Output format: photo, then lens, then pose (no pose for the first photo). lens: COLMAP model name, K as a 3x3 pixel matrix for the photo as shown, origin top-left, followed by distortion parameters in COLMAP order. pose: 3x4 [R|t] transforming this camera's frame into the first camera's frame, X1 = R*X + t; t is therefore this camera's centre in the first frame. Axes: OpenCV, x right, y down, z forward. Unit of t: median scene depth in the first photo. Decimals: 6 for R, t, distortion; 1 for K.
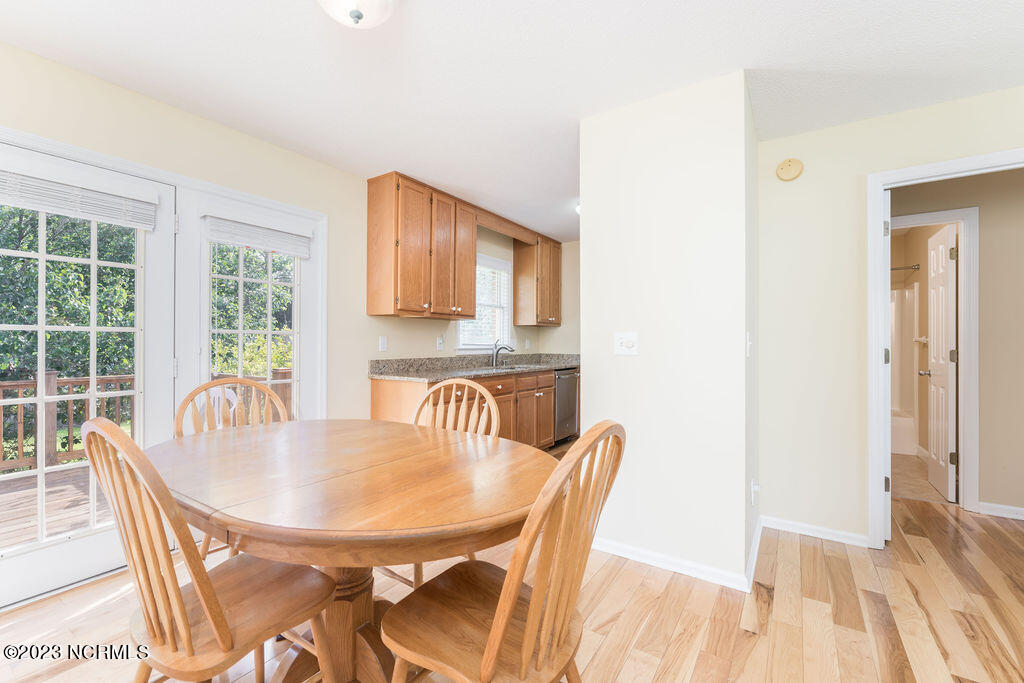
lens RADIAL K [[429.1, 0, 511.1], [0, 429.1, 342.7], [0, 0, 1]] dist [0.000334, 0.000186]
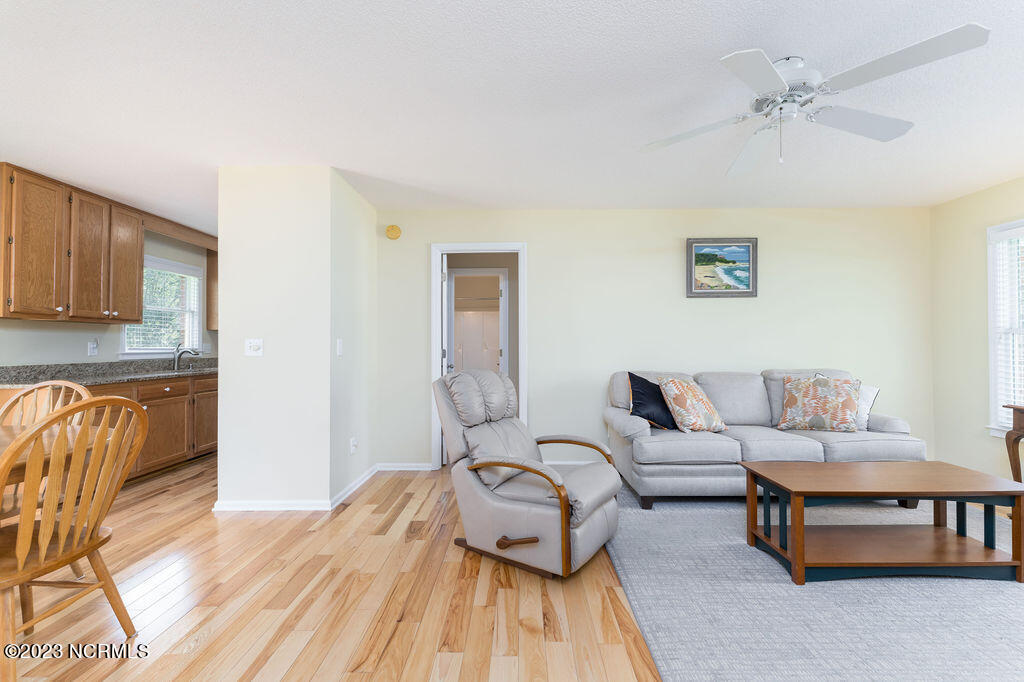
lens RADIAL K [[390.1, 0, 514.1], [0, 390.1, 338.8], [0, 0, 1]] dist [0.001713, 0.000131]
pose [[0.842981, 0.003177, 0.537934, 0.181081], [0.005507, 0.999879, -0.014536, -0.001360], [-0.537915, 0.015216, 0.842862, -0.267857]]
